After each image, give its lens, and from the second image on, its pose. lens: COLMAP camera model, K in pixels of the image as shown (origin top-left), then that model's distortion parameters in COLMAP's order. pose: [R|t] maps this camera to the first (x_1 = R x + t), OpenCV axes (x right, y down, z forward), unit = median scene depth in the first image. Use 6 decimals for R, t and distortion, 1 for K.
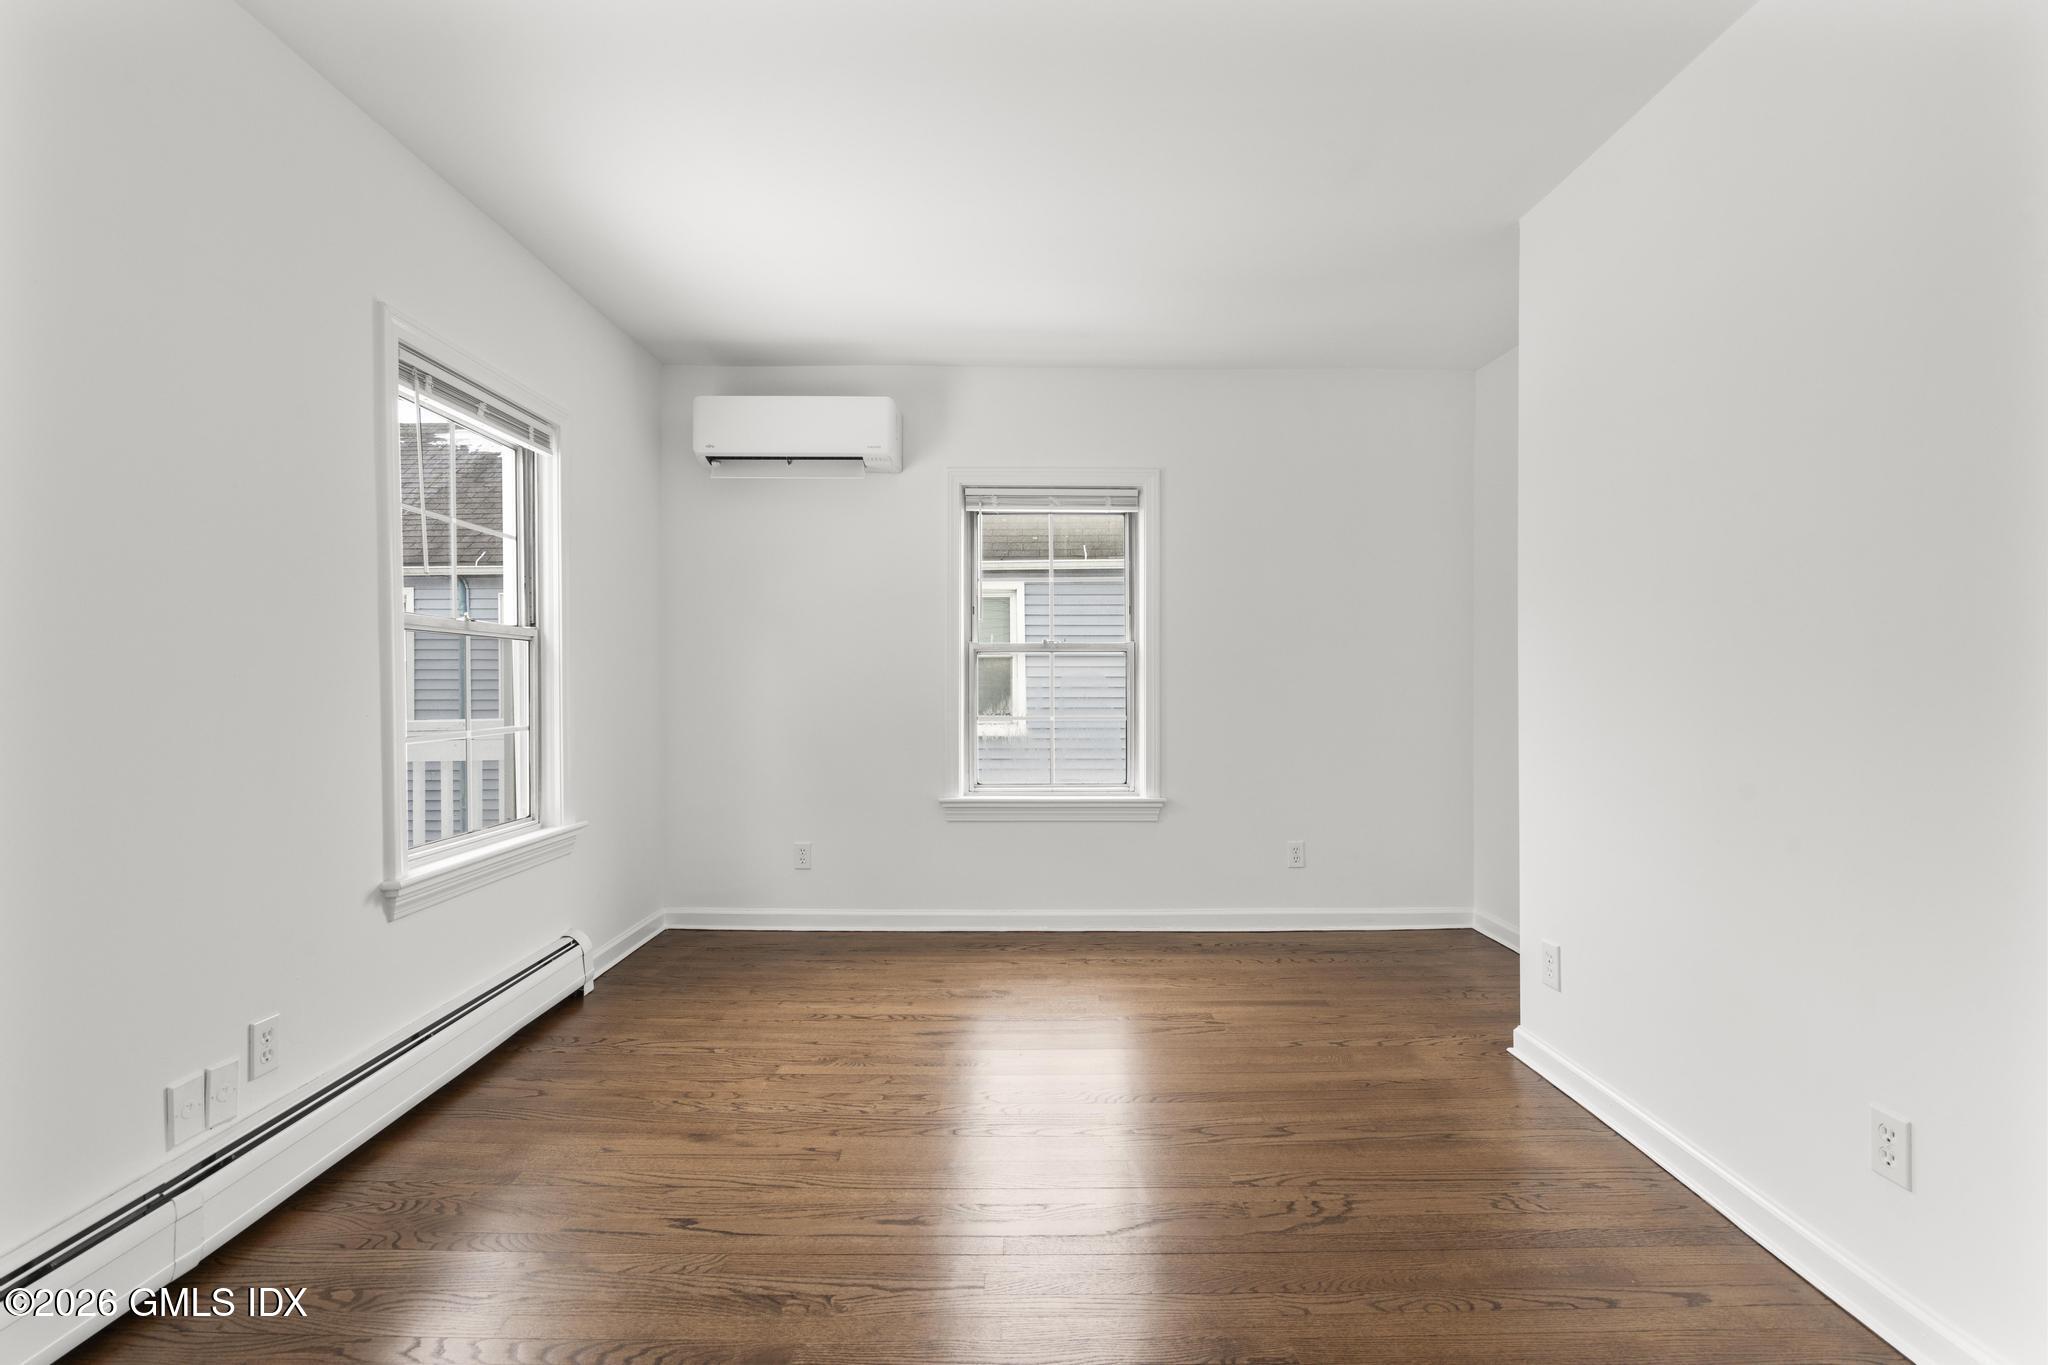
lens RADIAL K [[927.5, 0, 1021.1], [0, 927.5, 677.7], [0, 0, 1]] dist [-0.000718, -0.000404]
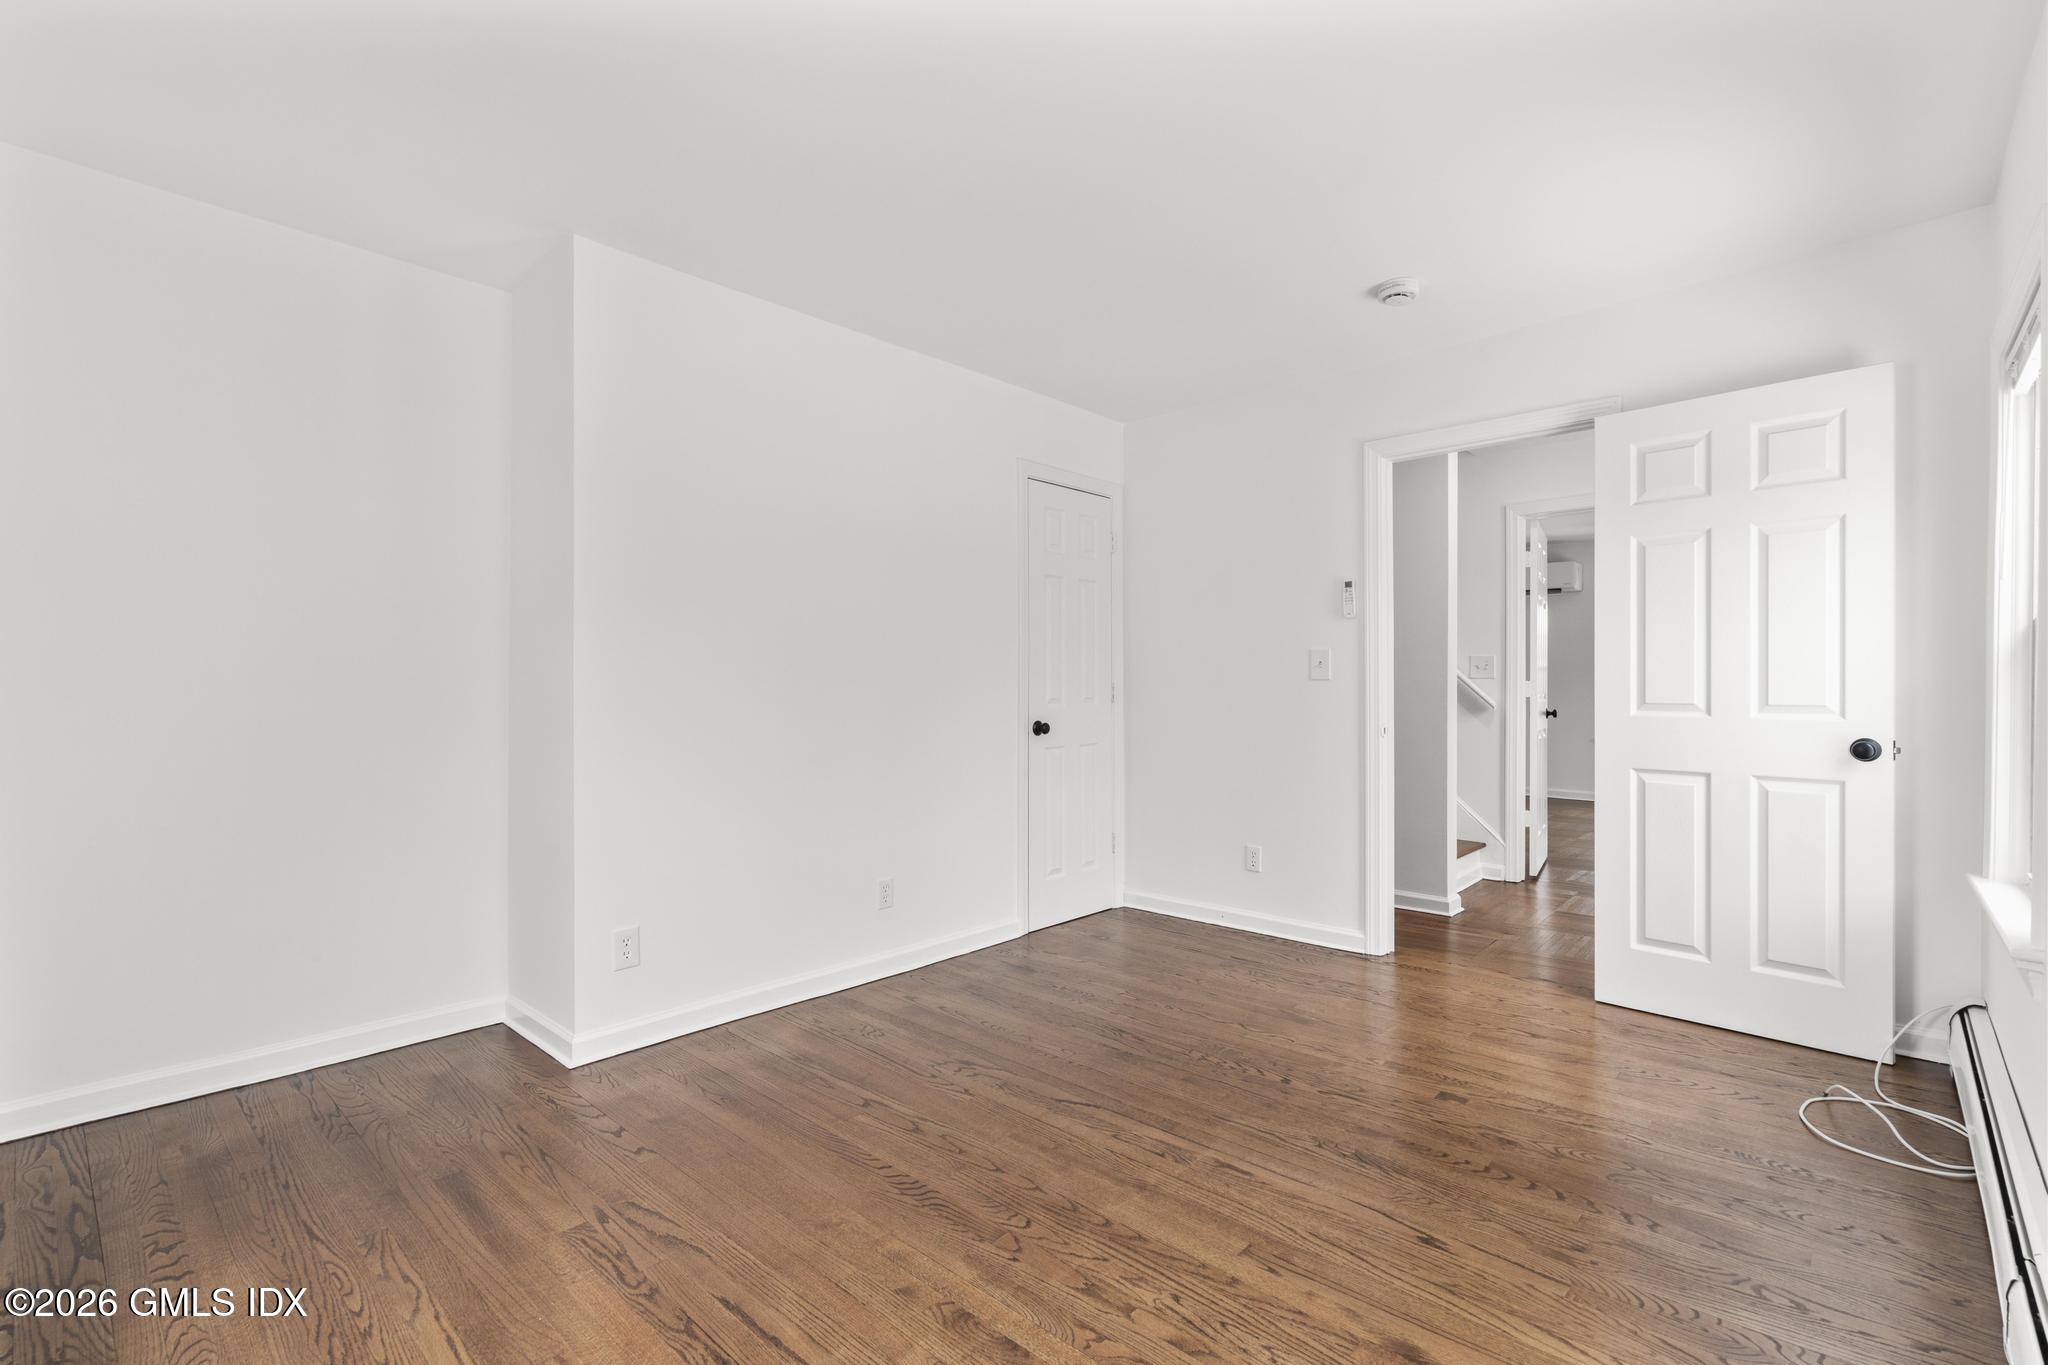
lens RADIAL K [[927.5, 0, 1023.8], [0, 927.5, 690.9], [0, 0, 1]] dist [-0.000718, -0.000404]
pose [[-0.736365, -0.000805, 0.676584, -0.629120], [0.000905, 0.999997, 0.002175, 0.000865], [-0.676584, 0.002214, -0.736362, 1.785372]]
